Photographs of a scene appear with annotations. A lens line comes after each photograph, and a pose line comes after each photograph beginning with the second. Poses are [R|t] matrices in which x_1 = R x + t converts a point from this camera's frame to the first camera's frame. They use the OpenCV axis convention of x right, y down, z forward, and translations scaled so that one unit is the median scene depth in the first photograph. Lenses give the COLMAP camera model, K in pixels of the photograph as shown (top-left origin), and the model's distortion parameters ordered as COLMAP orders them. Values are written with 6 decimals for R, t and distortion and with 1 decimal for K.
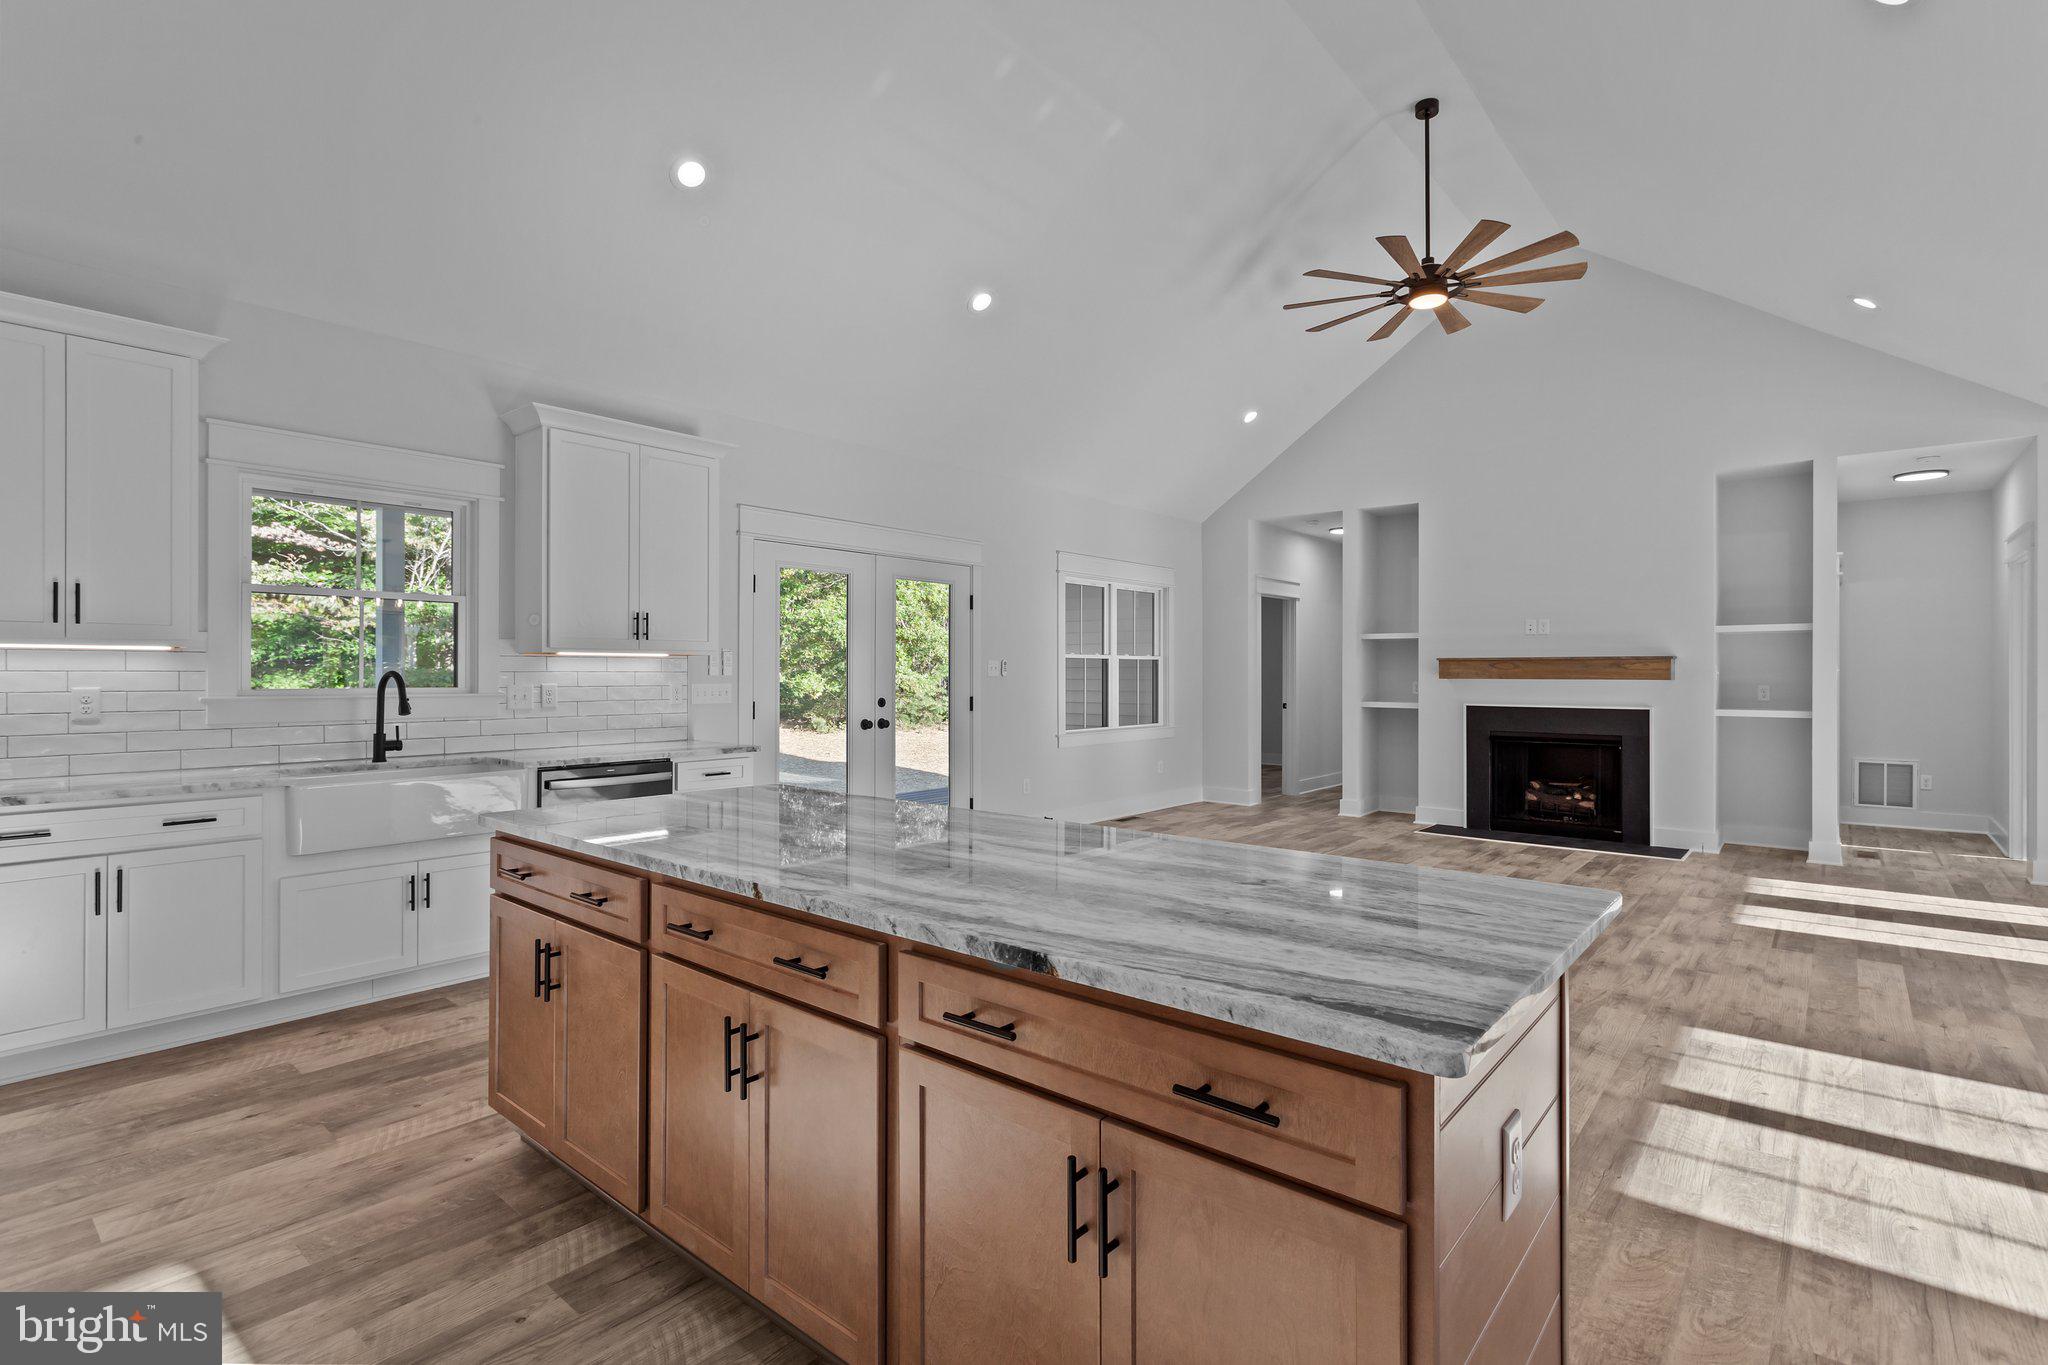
lens RADIAL K [[970.1, 0, 1037.2], [0, 970.1, 669.3], [0, 0, 1]] dist [-0.000437, 0.002387]
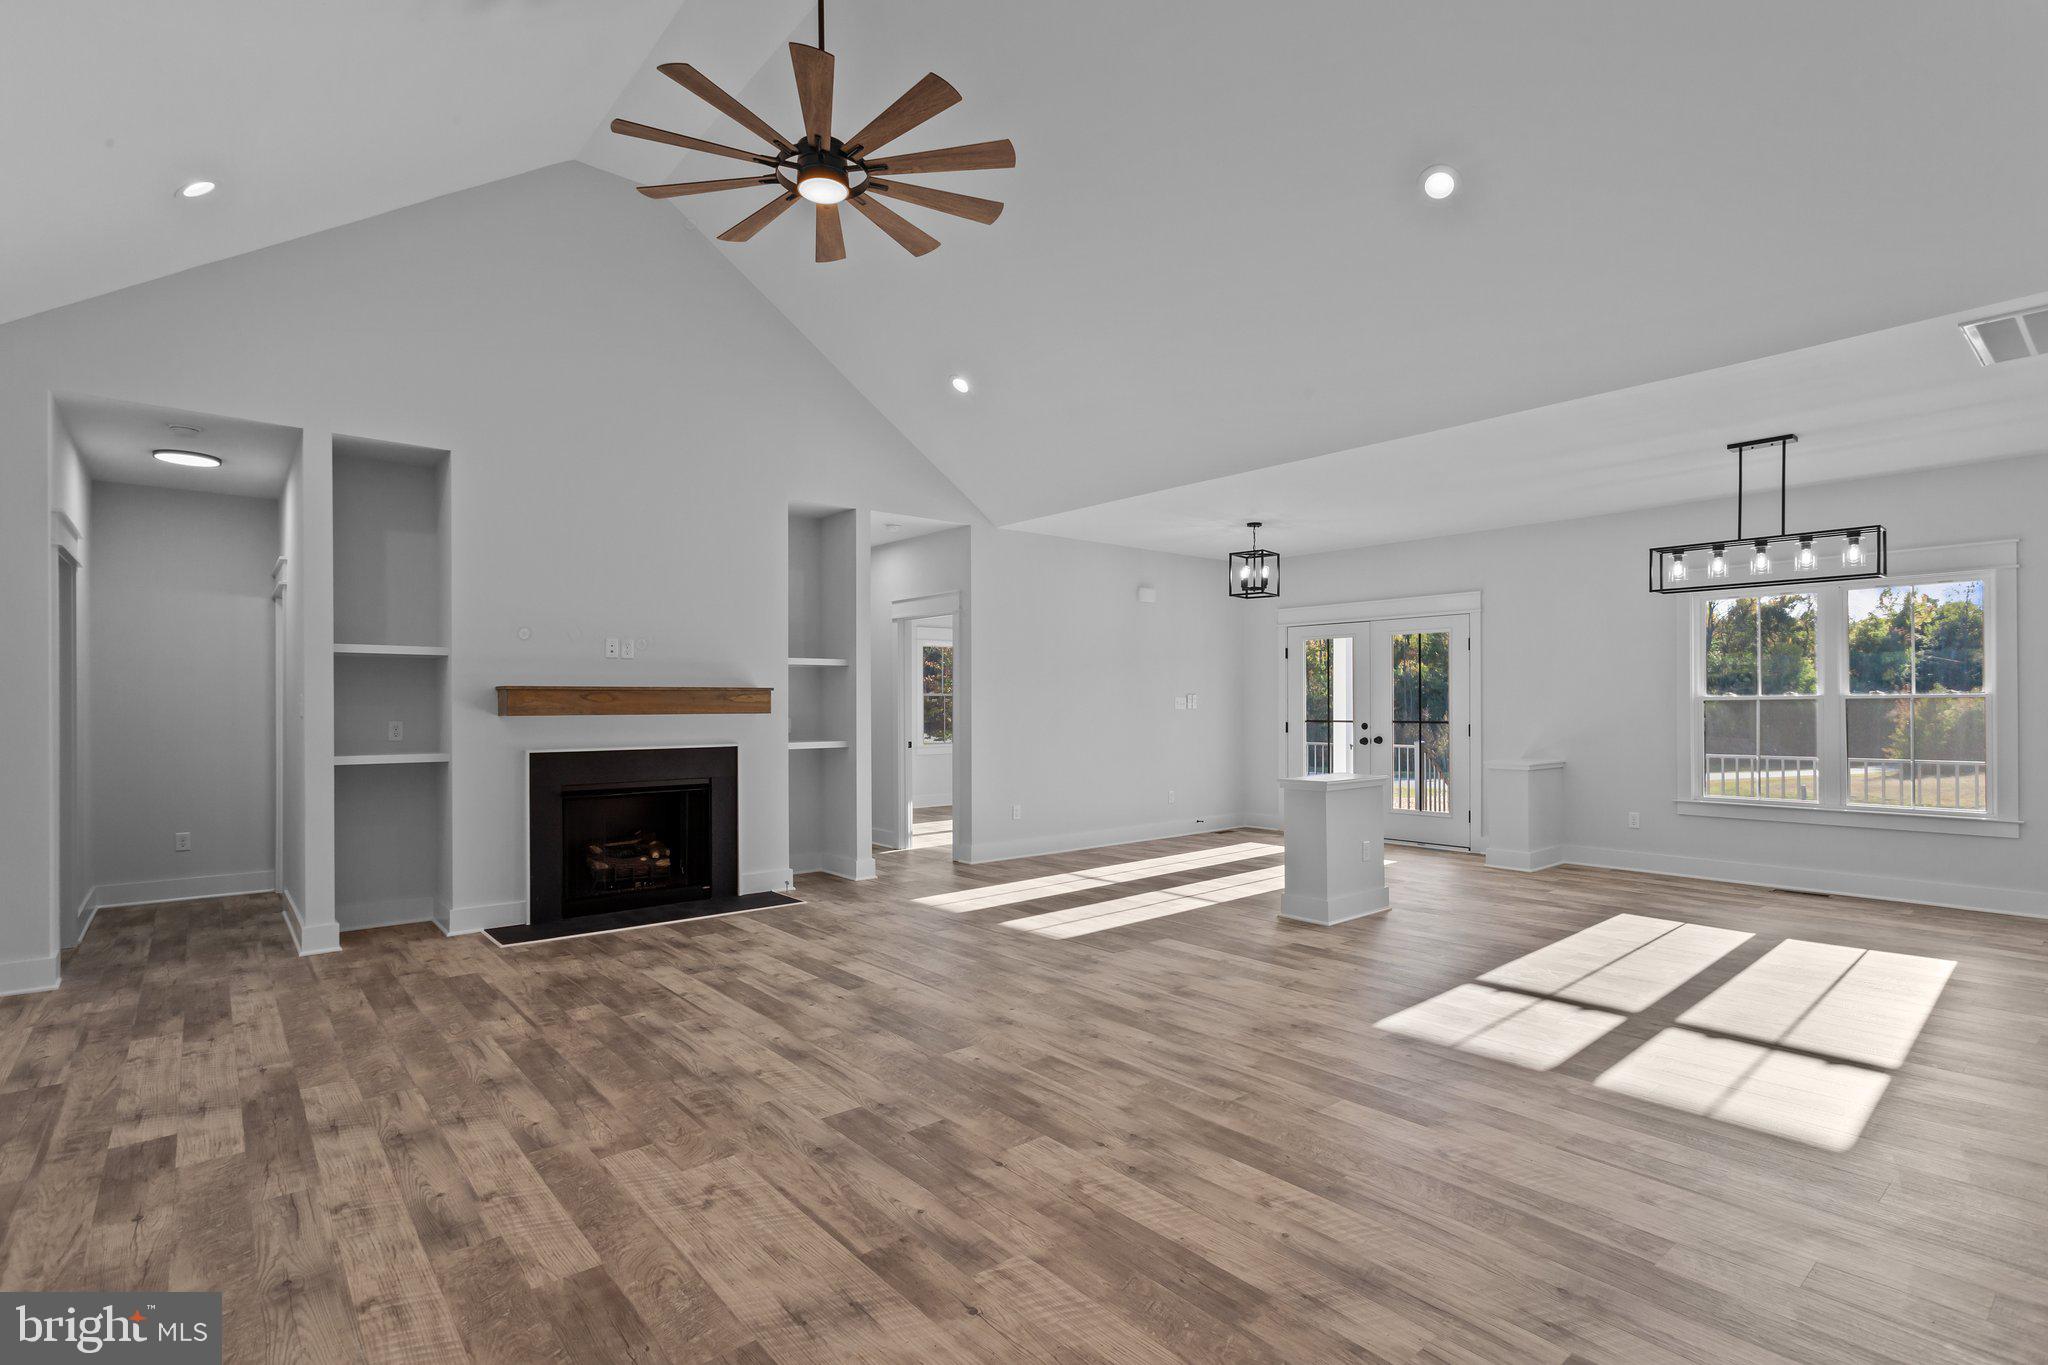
lens RADIAL K [[970.1, 0, 1034.7], [0, 970.1, 700.0], [0, 0, 1]] dist [-0.000437, 0.002387]
pose [[0.166410, 0.003005, 0.986052, -0.388601], [0.000847, 0.999995, -0.003191, 0.002350], [-0.986056, 0.001366, 0.166406, 1.007622]]
